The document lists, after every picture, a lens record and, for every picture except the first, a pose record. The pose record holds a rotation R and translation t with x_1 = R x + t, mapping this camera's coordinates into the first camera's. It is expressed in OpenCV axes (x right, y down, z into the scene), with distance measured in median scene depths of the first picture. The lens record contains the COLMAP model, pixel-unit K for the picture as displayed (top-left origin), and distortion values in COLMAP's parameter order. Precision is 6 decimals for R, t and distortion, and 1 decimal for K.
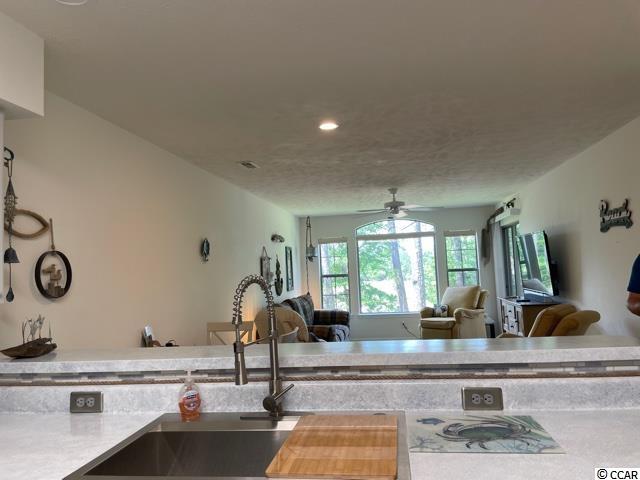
lens RADIAL K [[486.5, 0, 320.2], [0, 486.5, 236.3], [0, 0, 1]] dist [0.097997, -0.144545]
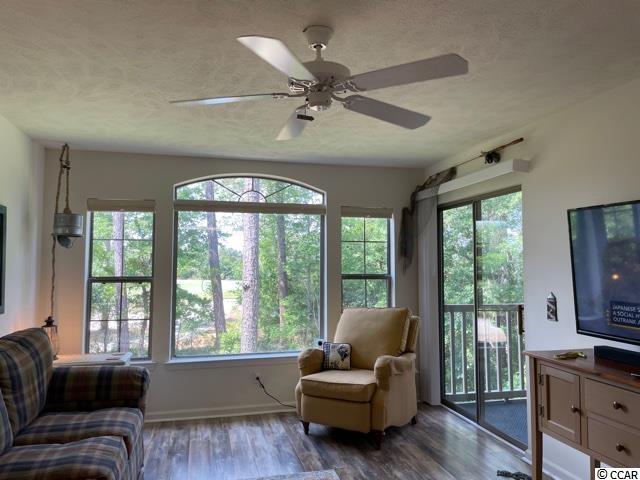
lens RADIAL K [[486.5, 0, 320.2], [0, 486.5, 236.3], [0, 0, 1]] dist [0.097997, -0.144545]
pose [[0.923935, 0.069511, 0.376181, 0.030678], [-0.070316, 0.997457, -0.011608, 0.037286], [-0.376031, -0.015727, 0.926473, 0.578588]]
